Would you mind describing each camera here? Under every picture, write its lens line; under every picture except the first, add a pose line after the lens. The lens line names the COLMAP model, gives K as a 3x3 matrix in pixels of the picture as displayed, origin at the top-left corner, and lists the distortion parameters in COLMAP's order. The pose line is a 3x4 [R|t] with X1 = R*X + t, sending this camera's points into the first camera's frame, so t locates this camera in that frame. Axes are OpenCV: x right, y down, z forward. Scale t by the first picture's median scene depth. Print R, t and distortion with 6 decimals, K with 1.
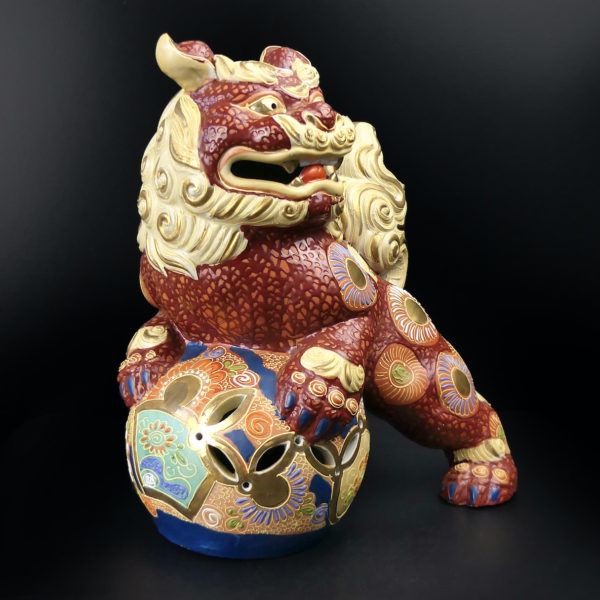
lens RADIAL K [[916.8, 0, 303.4], [0, 916.8, 301.0], [0, 0, 1]] dist [0.008511, 0.000000]
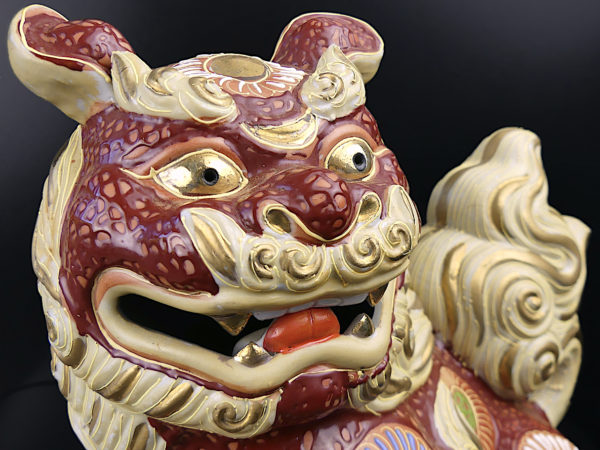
lens RADIAL K [[699.2, 0, 292.6], [0, 699.2, 238.8], [0, 0, 1]] dist [-0.016933, 0.000000]
pose [[0.934475, 0.095581, -0.342960, 0.115849], [-0.061956, 0.992249, 0.107719, -0.213592], [0.350598, -0.079412, 0.933153, 0.681368]]
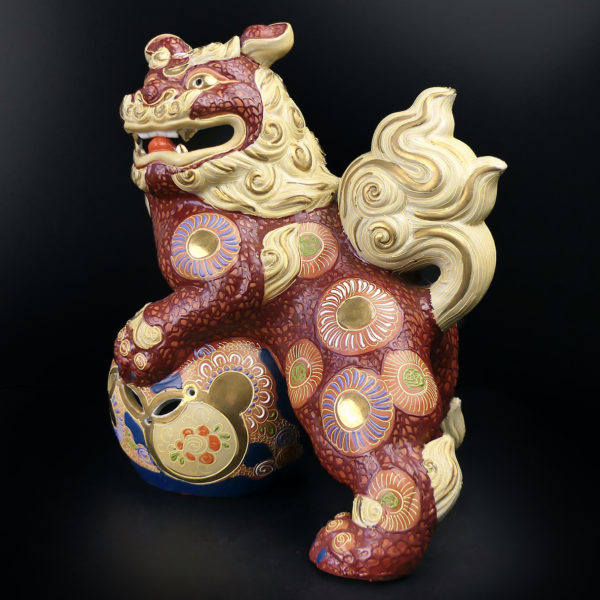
lens RADIAL K [[916.8, 0, 282.1], [0, 916.8, 282.2], [0, 0, 1]] dist [0.008511, 0.000000]
pose [[0.174069, 0.131822, -0.975870, 1.118841], [-0.152381, 0.982668, 0.105560, -0.114507], [0.972872, 0.130329, 0.191139, 0.943527]]
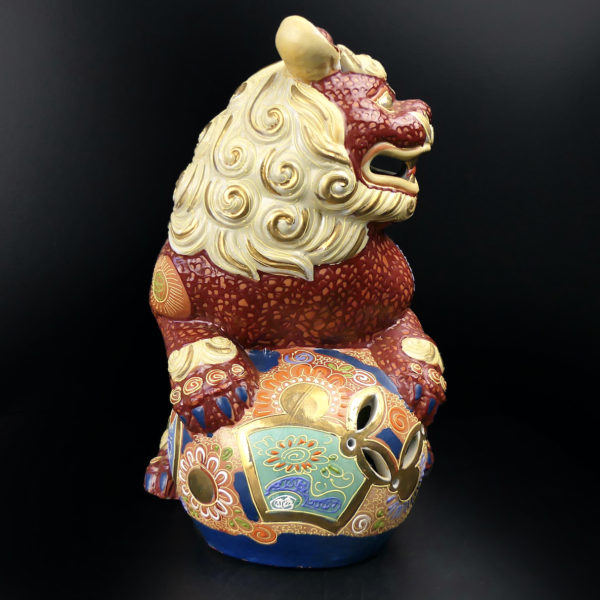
lens RADIAL K [[916.8, 0, 299.6], [0, 916.8, 298.5], [0, 0, 1]] dist [0.008511, 0.000000]
pose [[0.739922, -0.080181, 0.667897, -0.769383], [0.070813, 0.996639, 0.041197, -0.045568], [-0.668955, 0.016813, 0.743113, 0.315692]]
